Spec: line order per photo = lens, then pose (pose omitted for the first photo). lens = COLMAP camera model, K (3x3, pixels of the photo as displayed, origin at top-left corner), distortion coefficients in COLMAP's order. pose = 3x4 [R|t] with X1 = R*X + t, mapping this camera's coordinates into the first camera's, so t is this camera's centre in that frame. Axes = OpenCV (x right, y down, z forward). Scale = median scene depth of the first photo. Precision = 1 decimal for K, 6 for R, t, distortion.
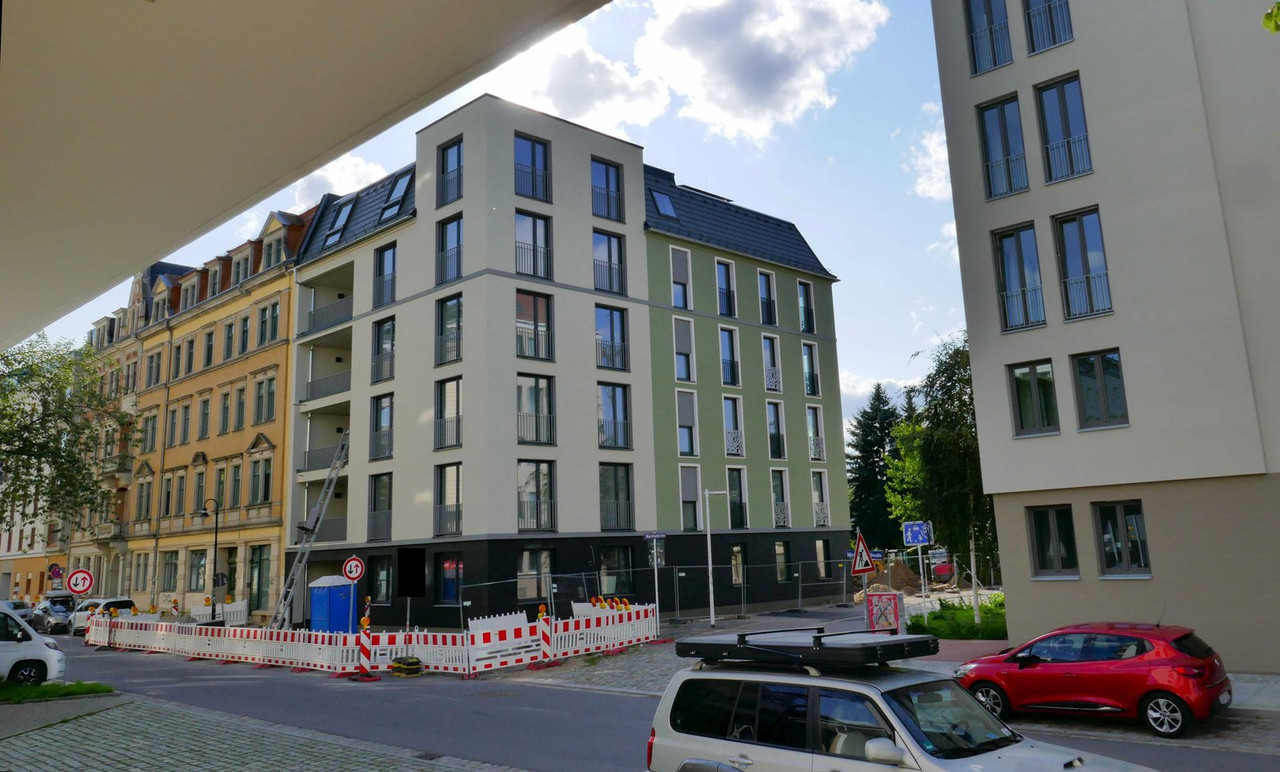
lens RADIAL K [[972.1, 0, 650.0], [0, 972.1, 345.1], [0, 0, 1]] dist [0.007119, 0.003346]
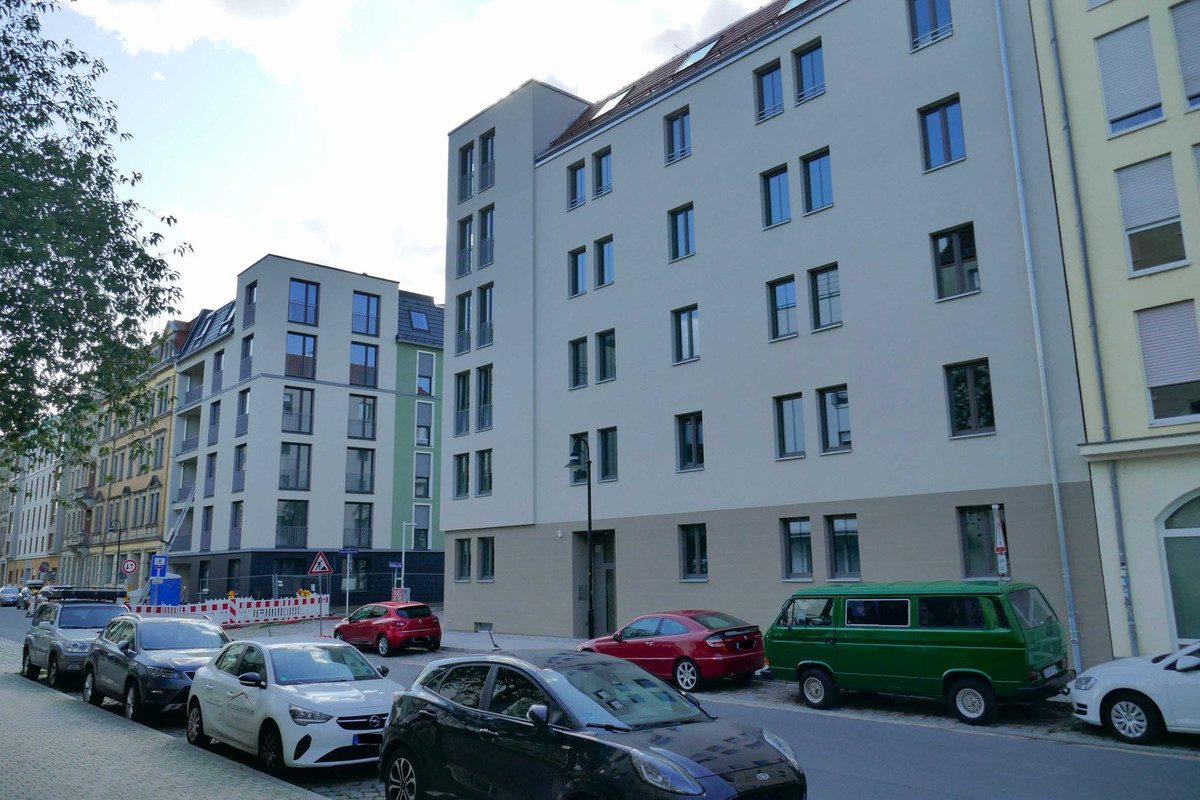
lens RADIAL K [[856.2, 0, 598.4], [0, 856.2, 401.3], [0, 0, 1]] dist [-0.016549, 0.010388]
pose [[0.997970, 0.010584, -0.062793, 0.353972], [-0.009520, 0.999806, 0.017223, -0.050485], [0.062964, -0.016591, 0.997878, -0.235803]]
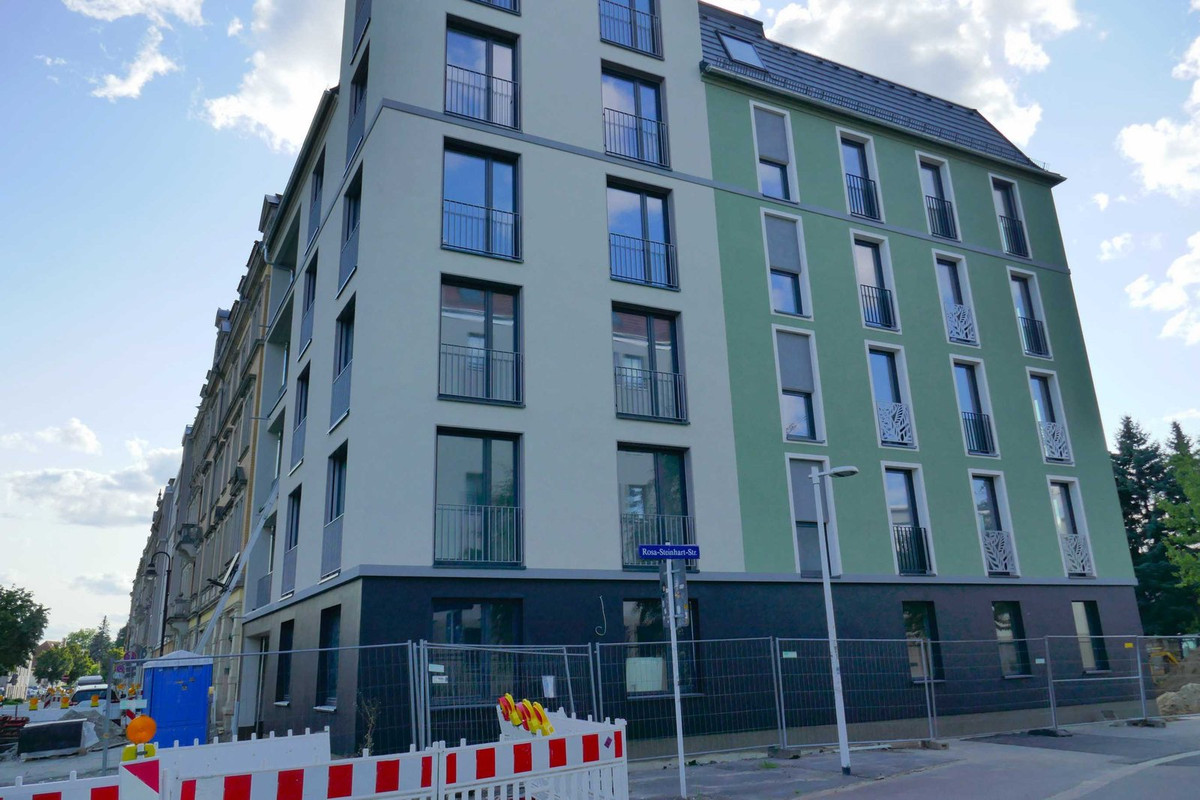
lens RADIAL K [[856.2, 0, 595.4], [0, 856.2, 397.7], [0, 0, 1]] dist [-0.016549, 0.010388]
pose [[0.953209, -0.082774, -0.290759, 0.065035], [0.057968, 0.993983, -0.092933, 0.119296], [0.296702, 0.071730, 0.952272, 0.464079]]
